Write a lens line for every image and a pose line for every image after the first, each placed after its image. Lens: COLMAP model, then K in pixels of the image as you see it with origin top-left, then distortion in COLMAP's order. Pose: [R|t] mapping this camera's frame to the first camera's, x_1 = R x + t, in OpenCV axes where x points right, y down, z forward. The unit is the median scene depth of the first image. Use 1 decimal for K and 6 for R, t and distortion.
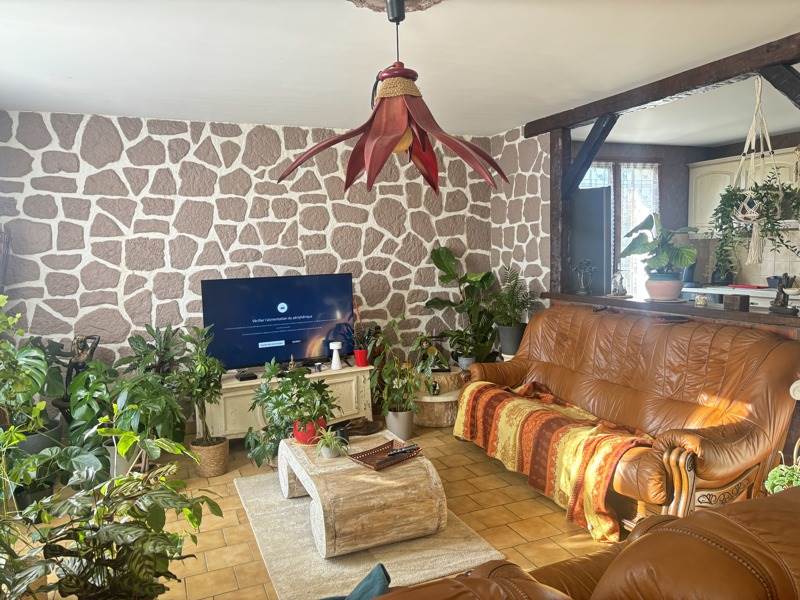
lens RADIAL K [[601.7, 0, 400.0], [0, 601.7, 300.0], [0, 0, 1]] dist [0.053804, -0.083974]
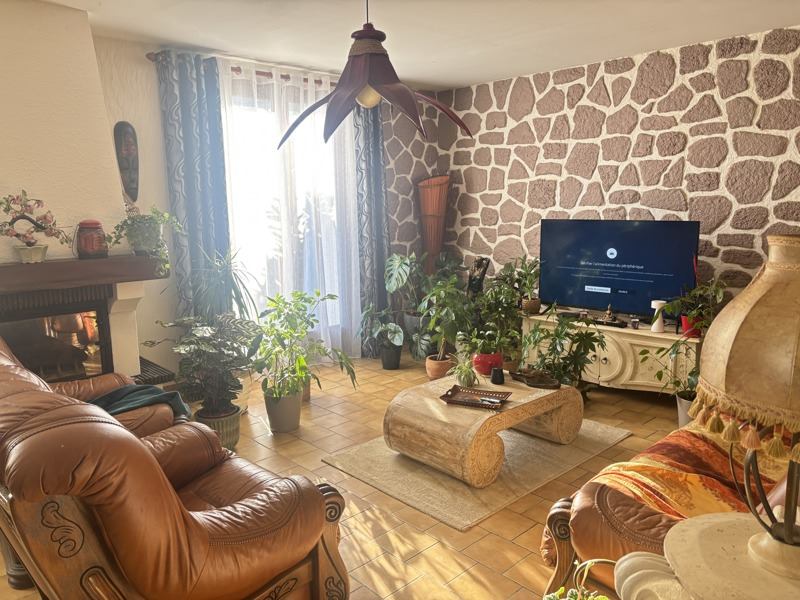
lens RADIAL K [[601.7, 0, 400.0], [0, 601.7, 300.0], [0, 0, 1]] dist [0.053804, -0.083974]
pose [[0.346344, 0.181329, -0.920416, 0.563291], [-0.074617, 0.983357, 0.165652, -0.046719], [0.935135, 0.011306, 0.354110, 0.334288]]
